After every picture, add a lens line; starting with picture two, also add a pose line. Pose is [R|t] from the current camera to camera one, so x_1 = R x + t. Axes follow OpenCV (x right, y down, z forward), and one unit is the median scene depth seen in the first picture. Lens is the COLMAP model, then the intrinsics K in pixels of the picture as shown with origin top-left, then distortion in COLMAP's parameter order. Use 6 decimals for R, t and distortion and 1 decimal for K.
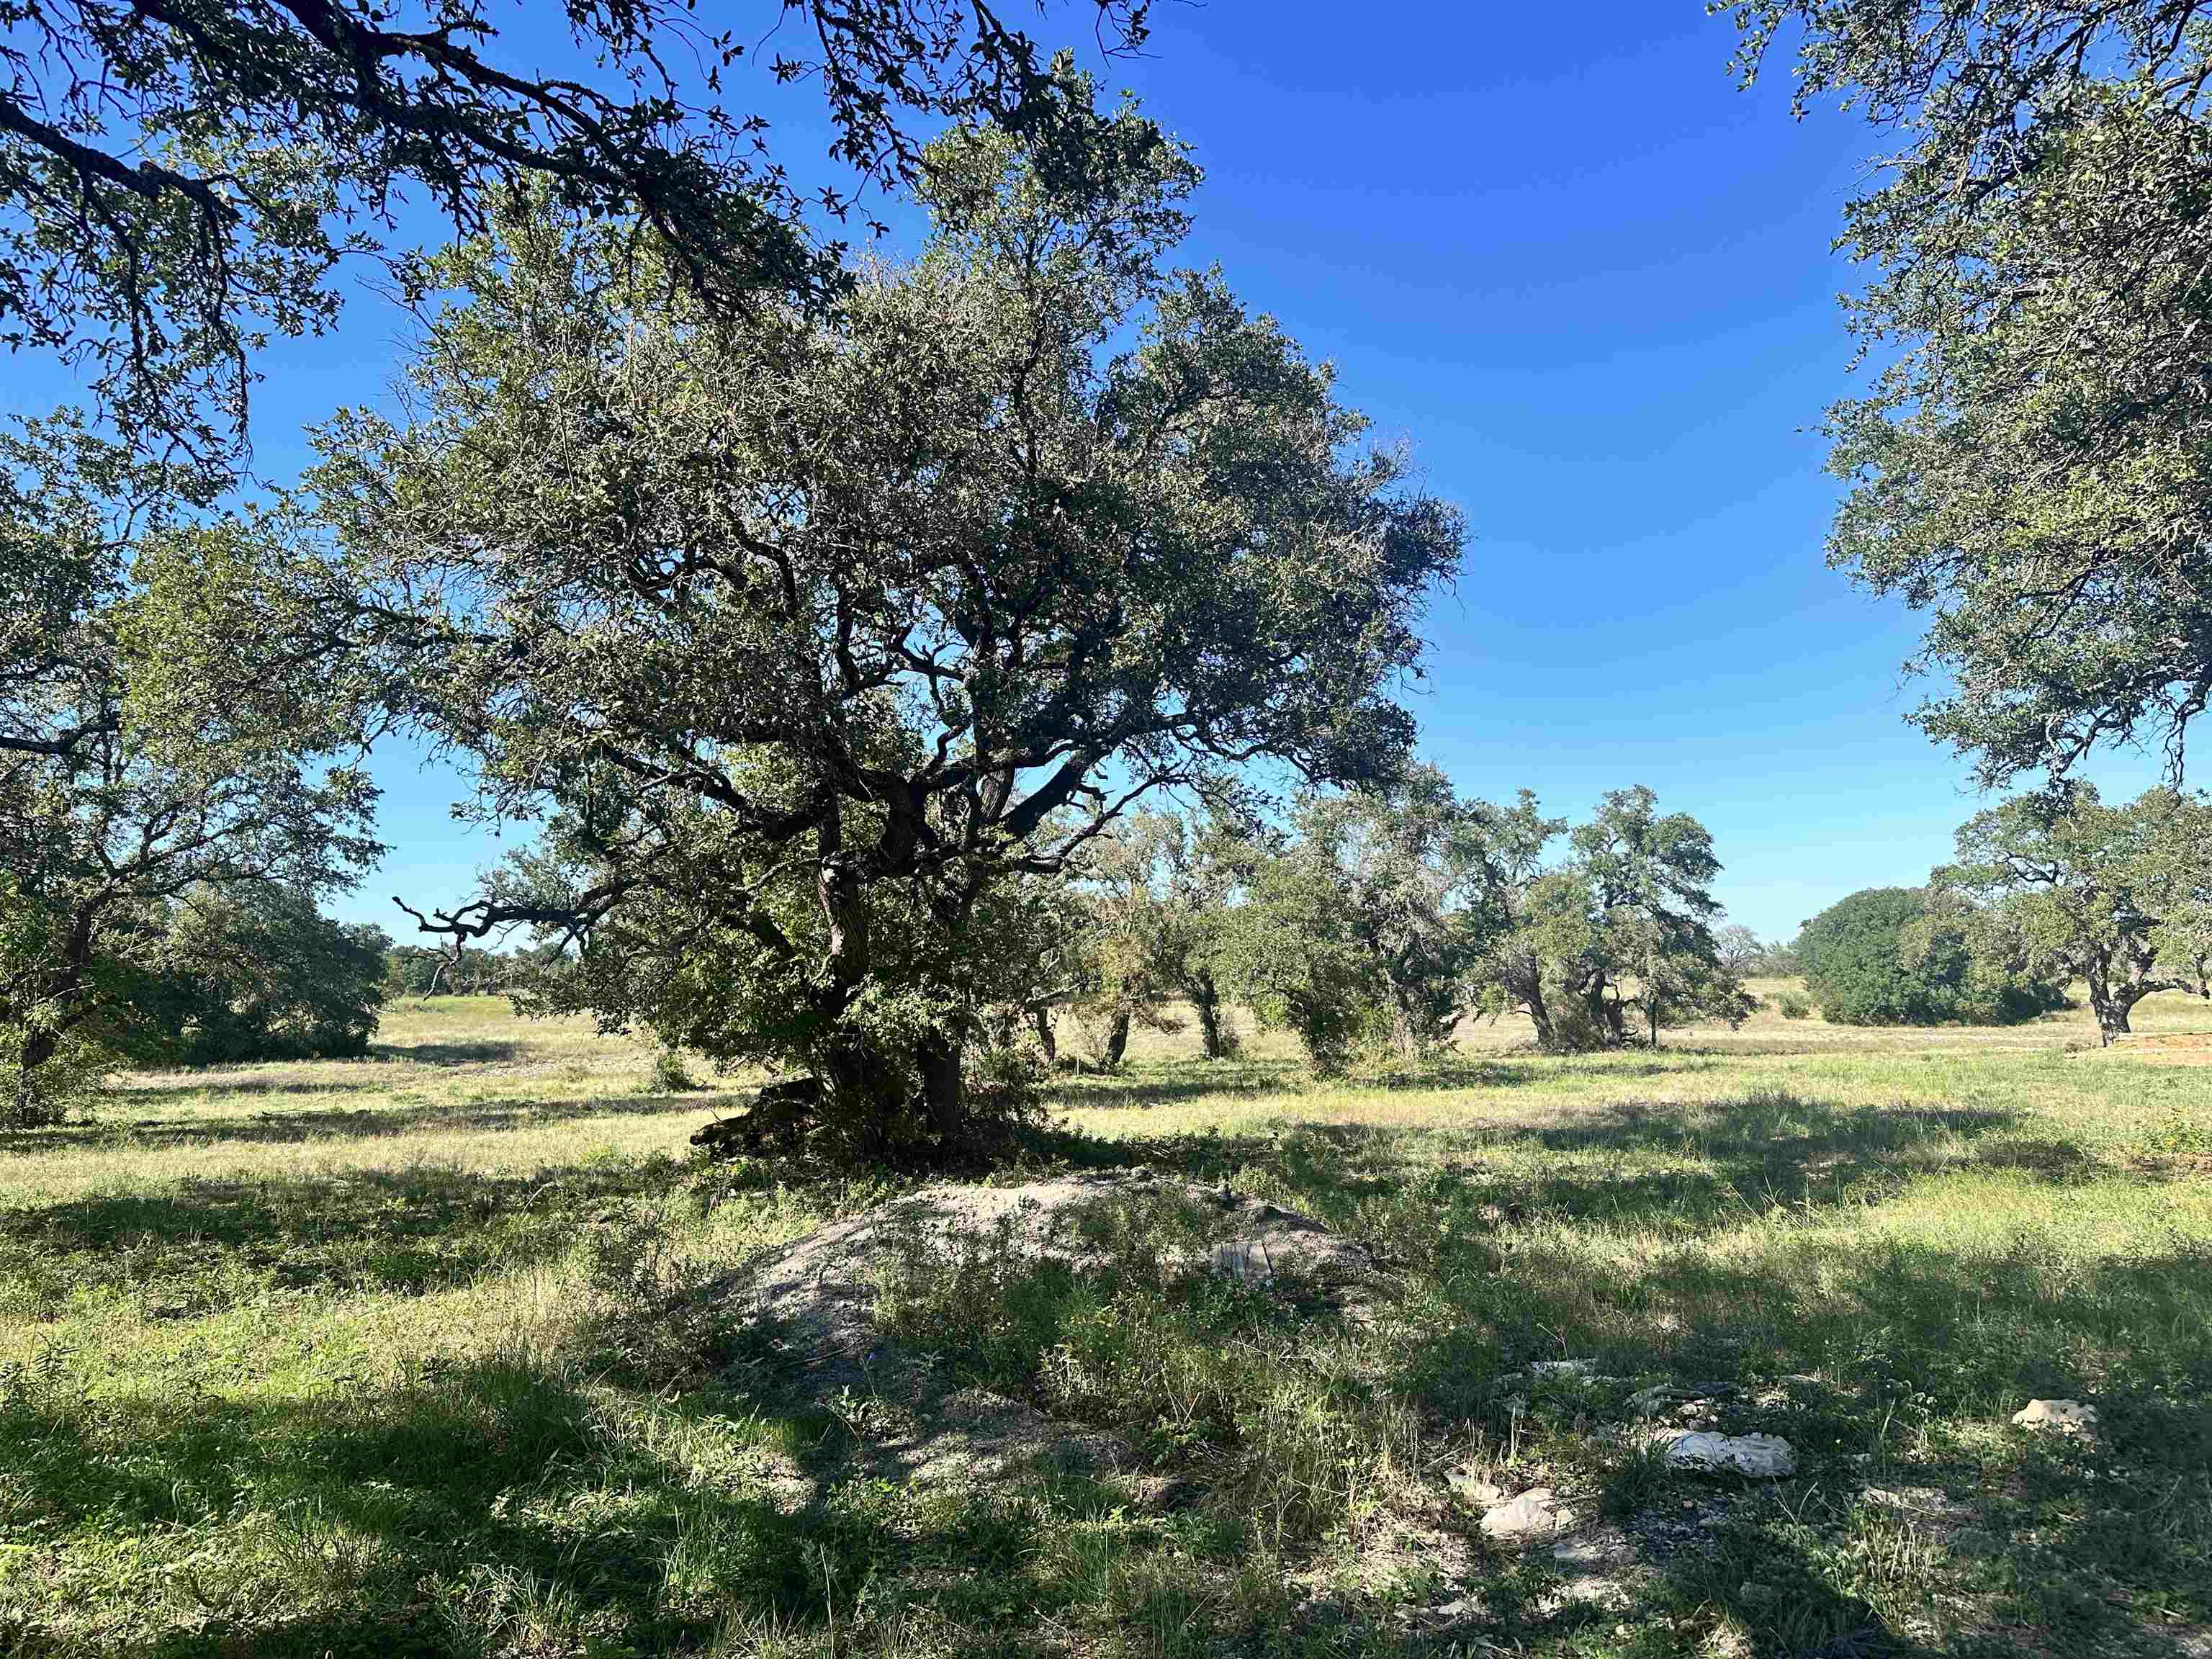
lens RADIAL K [[1551.0, 0, 1148.6], [0, 1551.0, 816.3], [0, 0, 1]] dist [0.094750, -0.141156]
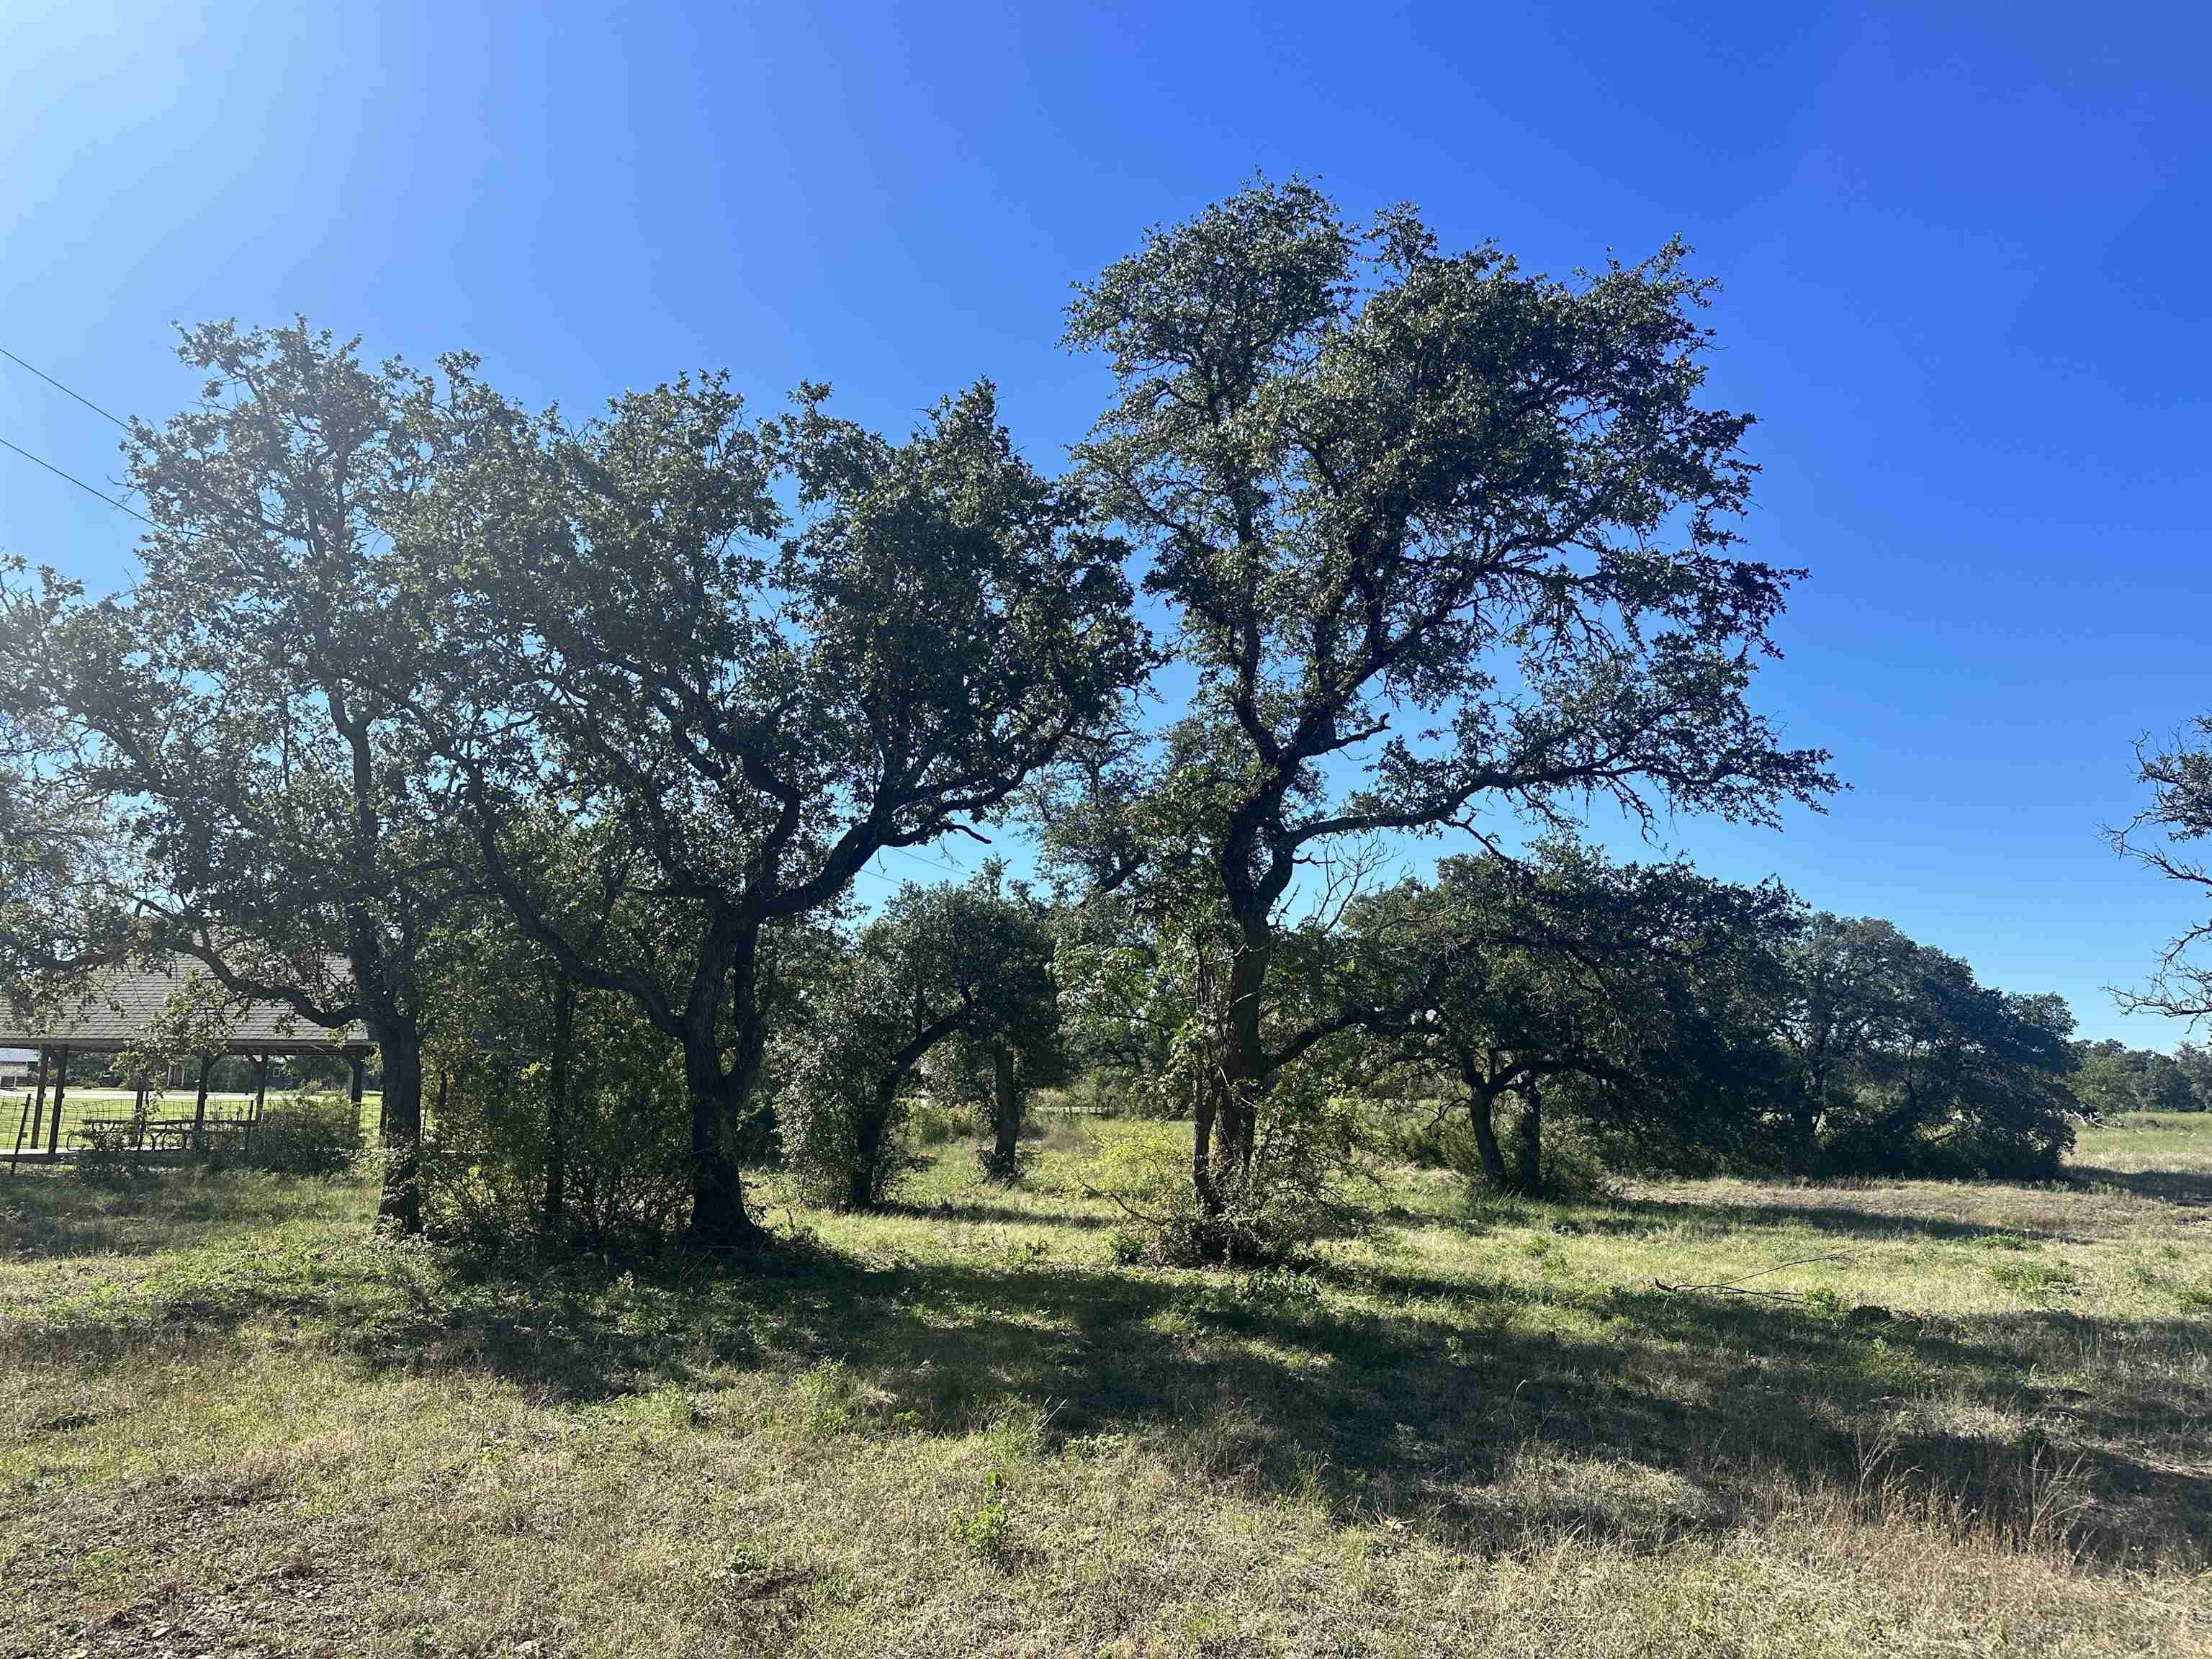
lens RADIAL K [[1570.4, 0, 1106.0], [0, 1570.4, 829.5], [0, 0, 1]] dist [0.060057, -0.081419]
pose [[0.524119, -0.115004, -0.843844, -0.529142], [0.061516, 0.993365, -0.097173, 0.197037], [0.849420, -0.000980, 0.527716, 1.339363]]
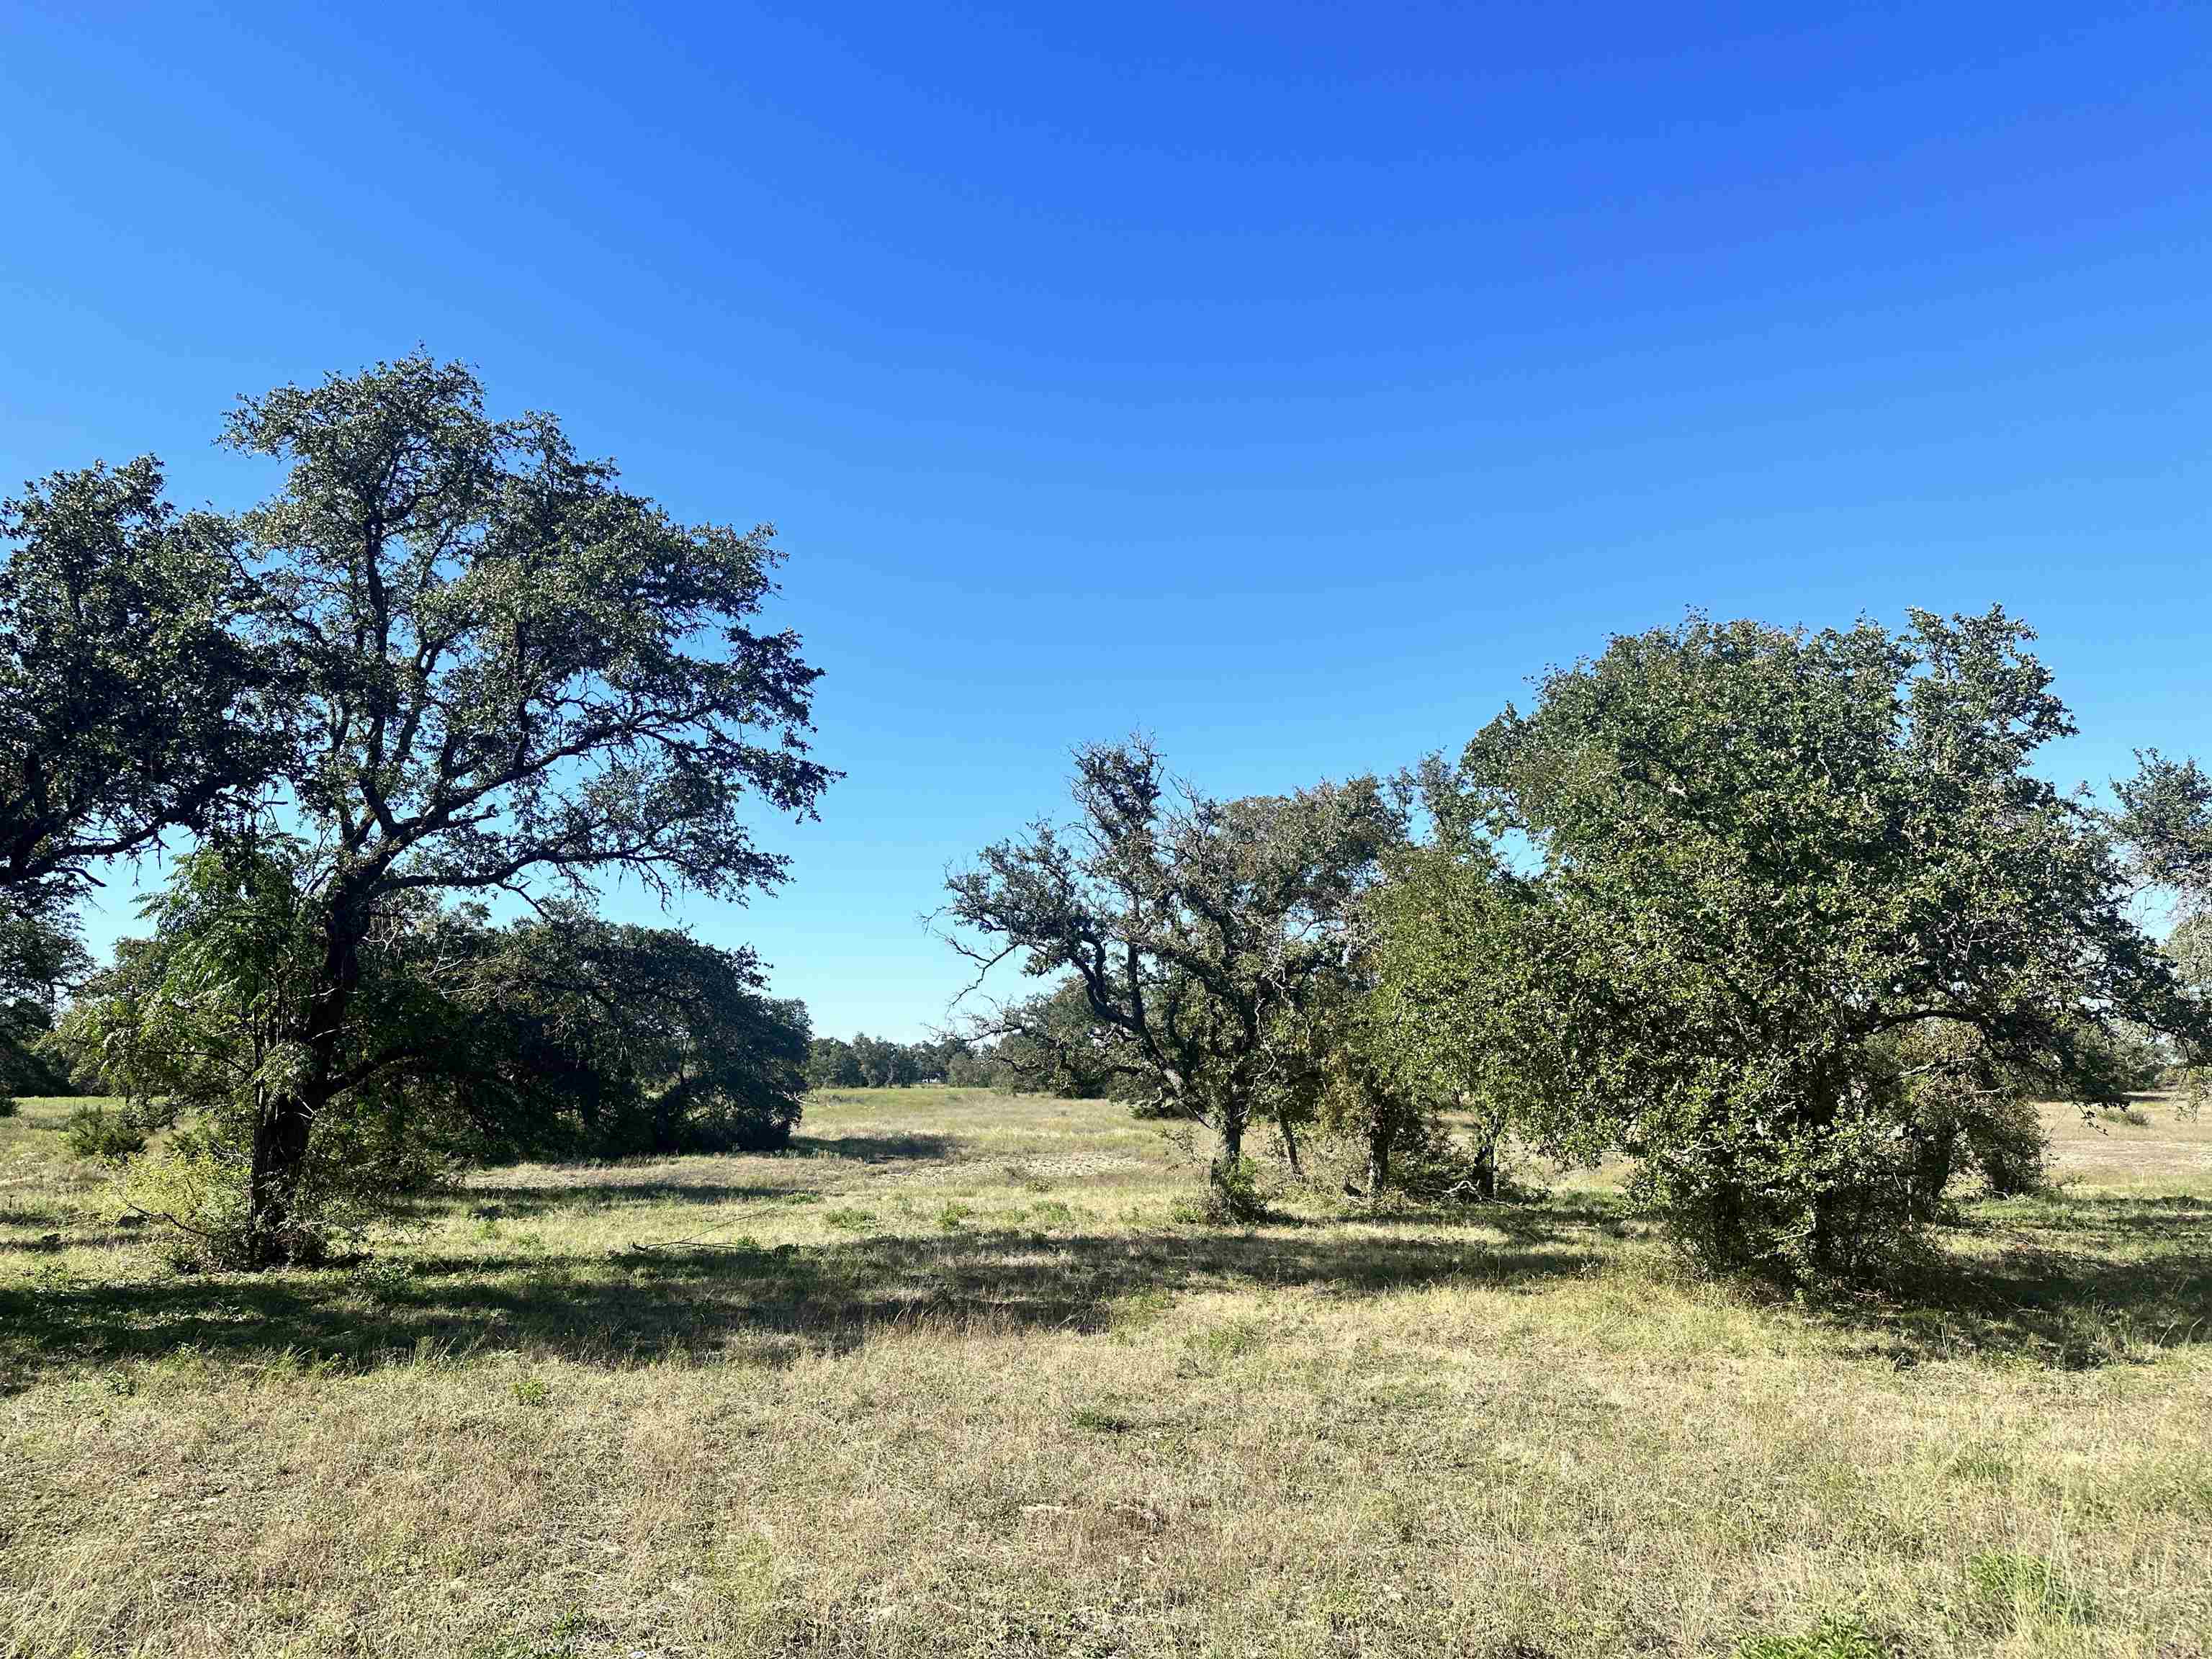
lens RADIAL K [[1551.0, 0, 1148.6], [0, 1551.0, 816.3], [0, 0, 1]] dist [0.094750, -0.141156]
pose [[0.972550, -0.028843, -0.230901, -0.485748], [0.013772, 0.997683, -0.066618, 0.141228], [0.232288, 0.061610, 0.970694, 0.966565]]
